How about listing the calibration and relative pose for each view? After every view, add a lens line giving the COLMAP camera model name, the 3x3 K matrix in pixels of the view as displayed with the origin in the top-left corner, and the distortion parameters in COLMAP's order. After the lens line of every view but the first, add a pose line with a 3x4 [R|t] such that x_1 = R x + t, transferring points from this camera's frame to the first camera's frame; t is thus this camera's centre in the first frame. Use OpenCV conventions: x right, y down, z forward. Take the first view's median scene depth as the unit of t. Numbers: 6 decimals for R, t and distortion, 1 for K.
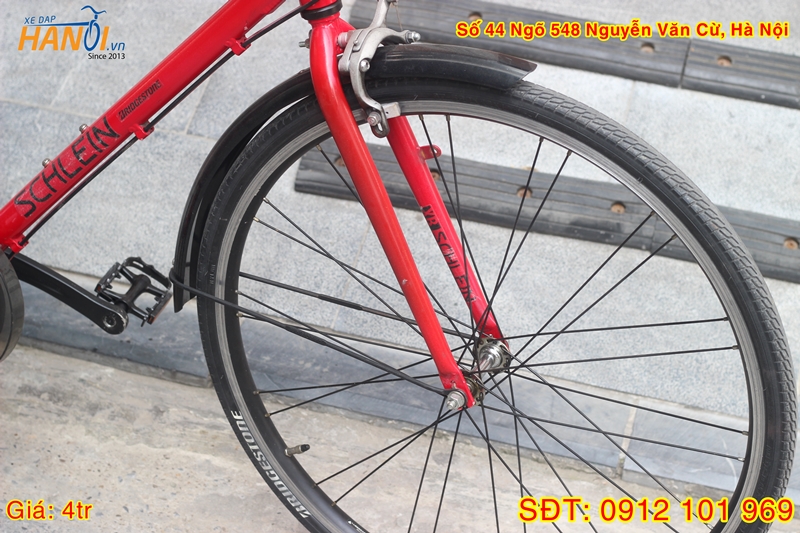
lens RADIAL K [[1953.9, 0, 400.4], [0, 1953.9, 266.2], [0, 0, 1]] dist [-0.096363, 0.000000]
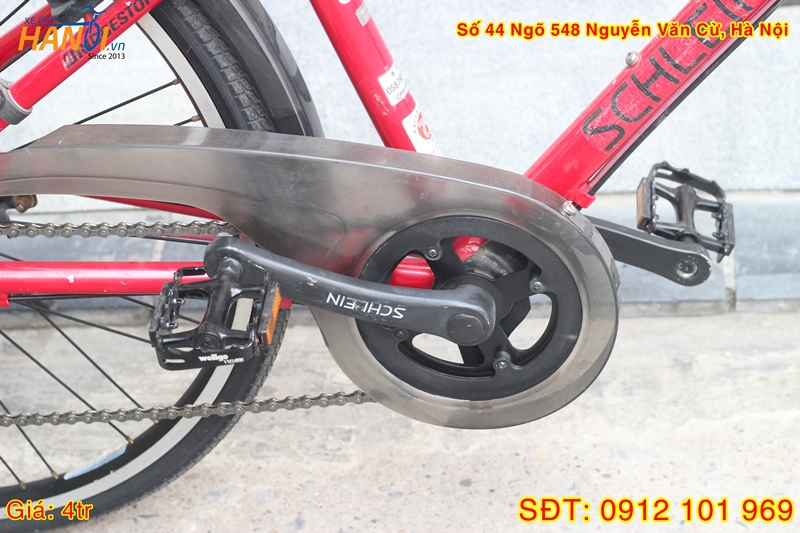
lens RADIAL K [[1953.9, 0, 400.6], [0, 1953.9, 267.2], [0, 0, 1]] dist [-0.096363, 0.000000]
pose [[0.966045, -0.247799, 0.073155, -0.312884], [0.237686, 0.963343, 0.124401, -0.083368], [-0.101300, -0.102790, 0.989532, 0.380857]]
